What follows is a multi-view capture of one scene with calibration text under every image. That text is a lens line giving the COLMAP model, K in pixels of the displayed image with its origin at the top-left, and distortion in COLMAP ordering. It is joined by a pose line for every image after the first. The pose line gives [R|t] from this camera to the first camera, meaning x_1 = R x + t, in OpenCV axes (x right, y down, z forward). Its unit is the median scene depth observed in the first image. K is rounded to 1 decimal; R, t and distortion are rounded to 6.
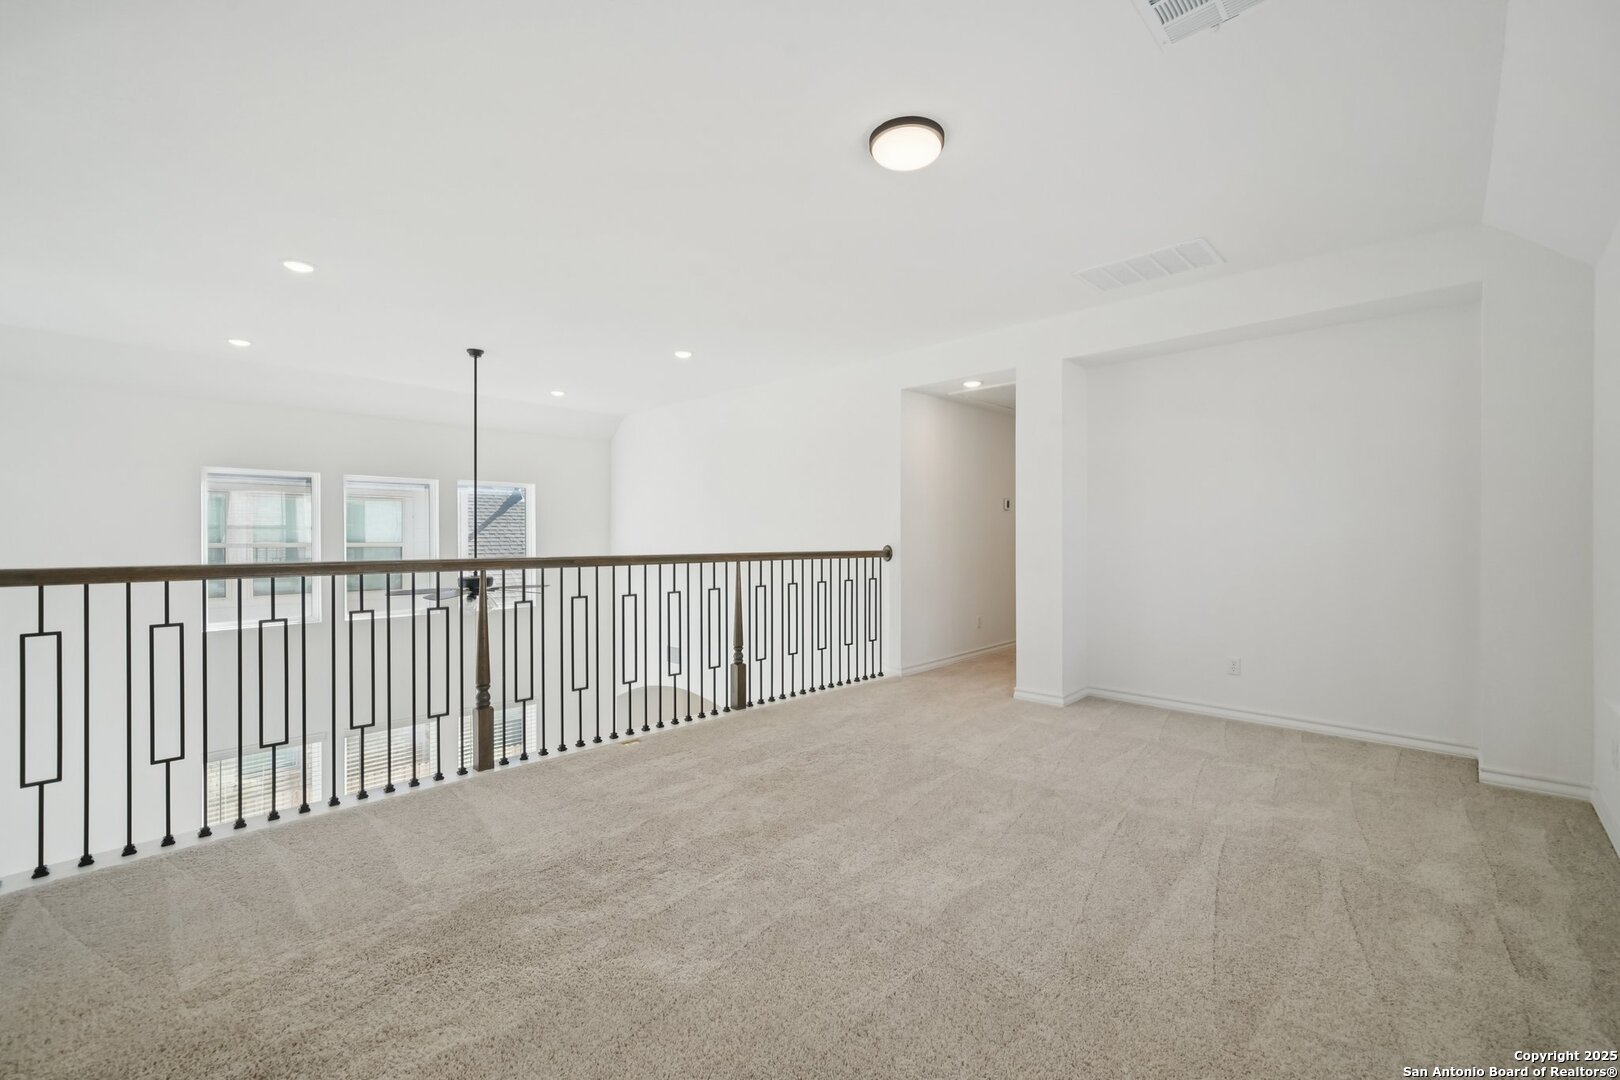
lens RADIAL K [[692.5, 0, 811.0], [0, 692.5, 538.9], [0, 0, 1]] dist [0.020097, 0.000244]
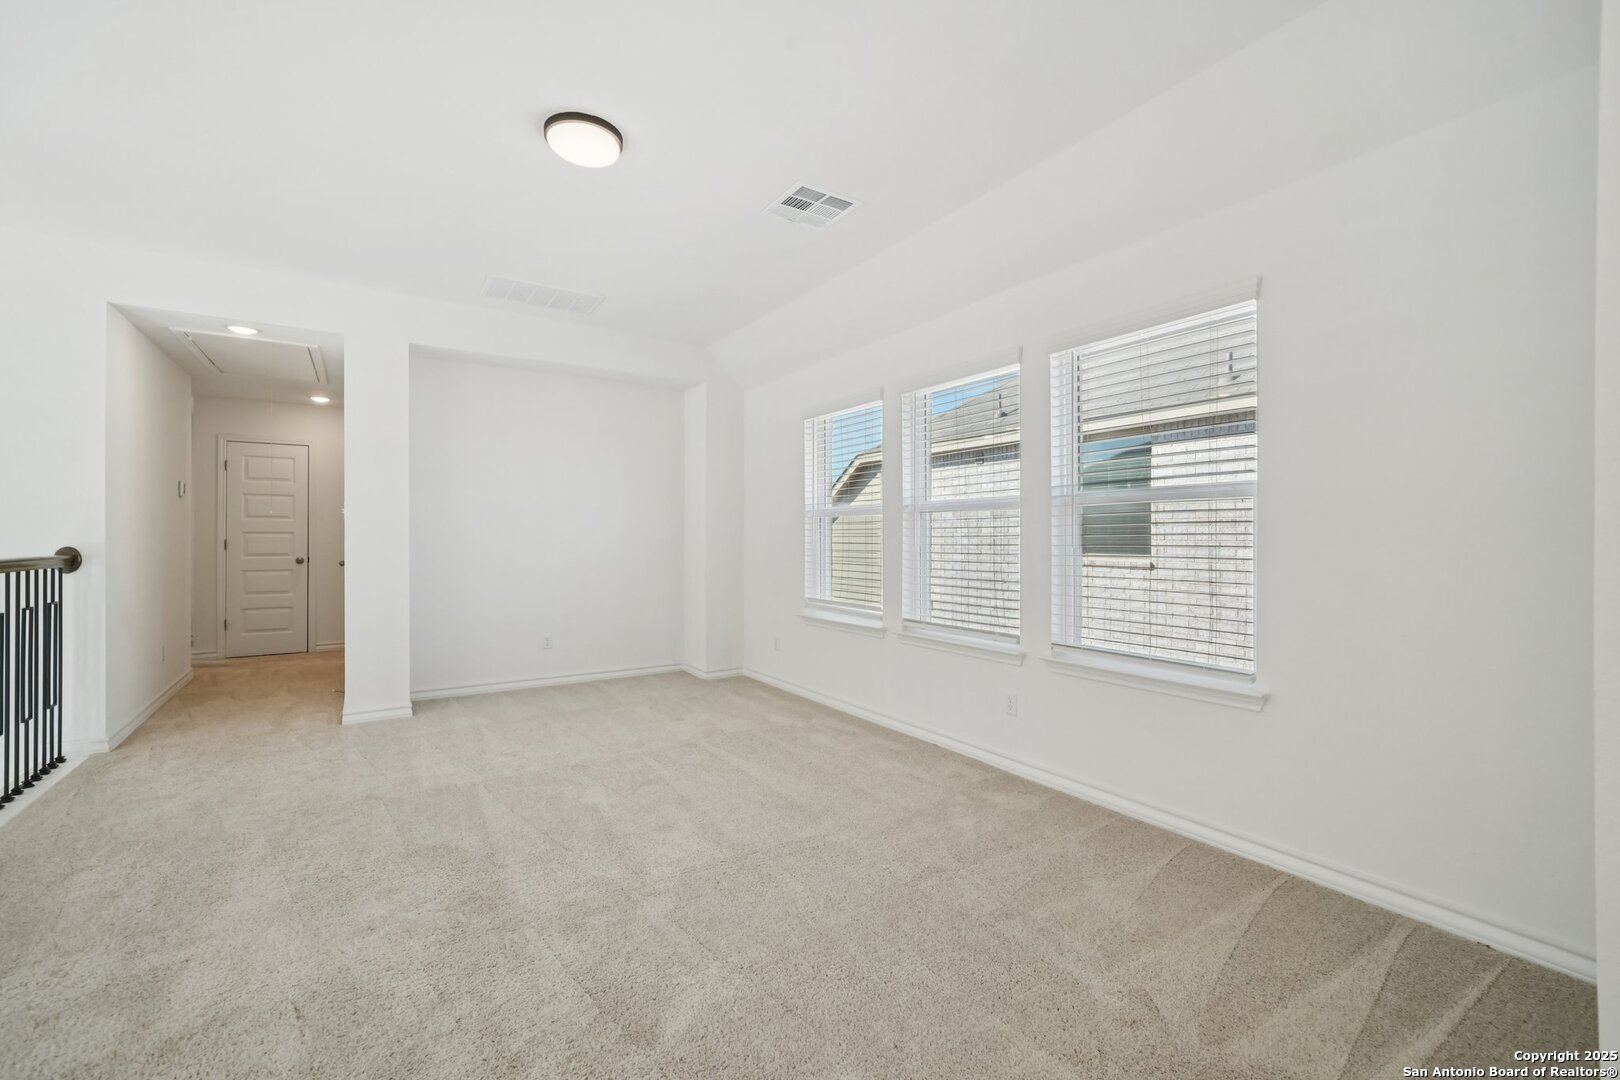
lens RADIAL K [[692.5, 0, 819.1], [0, 692.5, 538.9], [0, 0, 1]] dist [0.020097, 0.000244]
pose [[0.216730, -0.003585, 0.976225, -0.566575], [0.001595, 0.999993, 0.003318, 0.002174], [-0.976230, 0.000838, 0.216734, 0.345601]]
